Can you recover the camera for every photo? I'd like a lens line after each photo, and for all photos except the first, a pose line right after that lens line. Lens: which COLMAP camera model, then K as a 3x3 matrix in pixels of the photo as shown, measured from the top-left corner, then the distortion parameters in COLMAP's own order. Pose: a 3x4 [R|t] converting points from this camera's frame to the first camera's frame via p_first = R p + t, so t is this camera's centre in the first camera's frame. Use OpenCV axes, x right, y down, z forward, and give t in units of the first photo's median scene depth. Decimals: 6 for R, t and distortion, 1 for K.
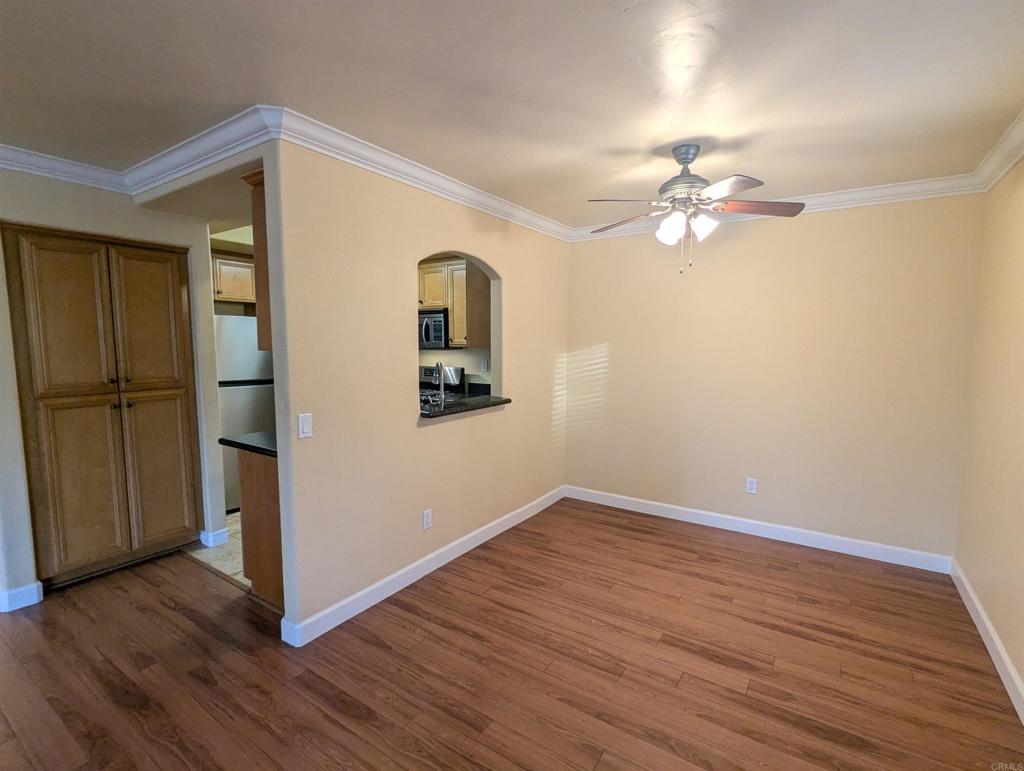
lens RADIAL K [[483.4, 0, 513.2], [0, 483.4, 385.7], [0, 0, 1]] dist [-0.003316, -0.000964]
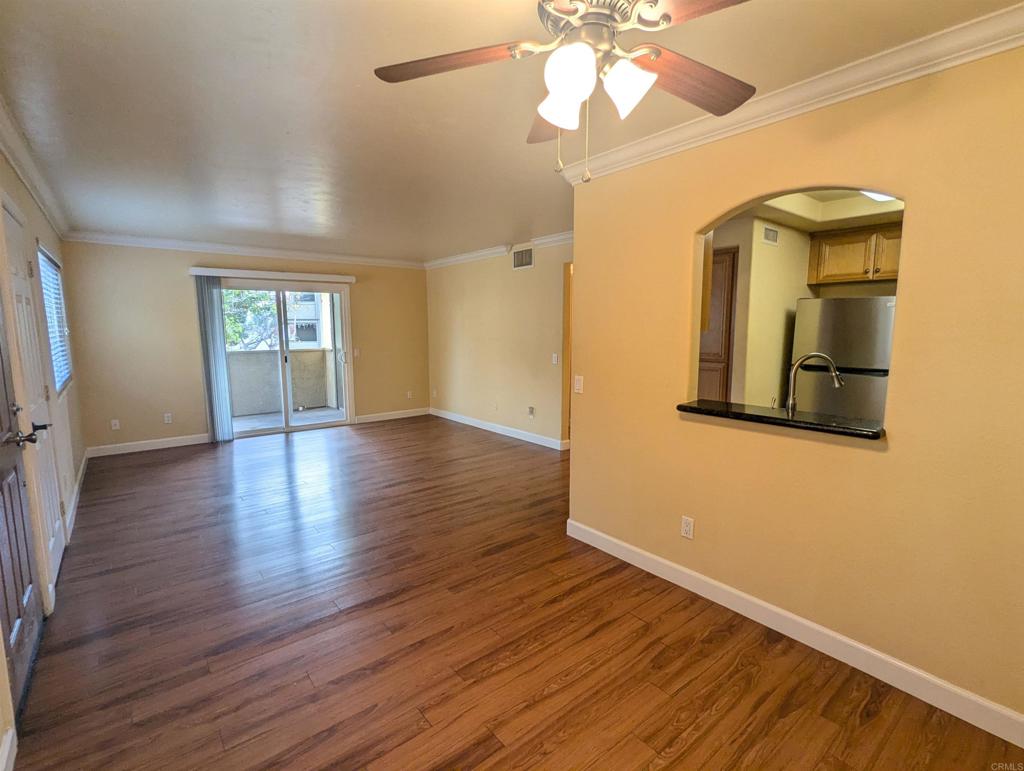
lens RADIAL K [[483.4, 0, 506.1], [0, 483.4, 384.9], [0, 0, 1]] dist [-0.003316, -0.000964]
pose [[-0.306848, 0.113653, -0.944948, 0.758797], [-0.085276, 0.985568, 0.146230, -0.083492], [0.947930, 0.125452, -0.292728, 0.955715]]
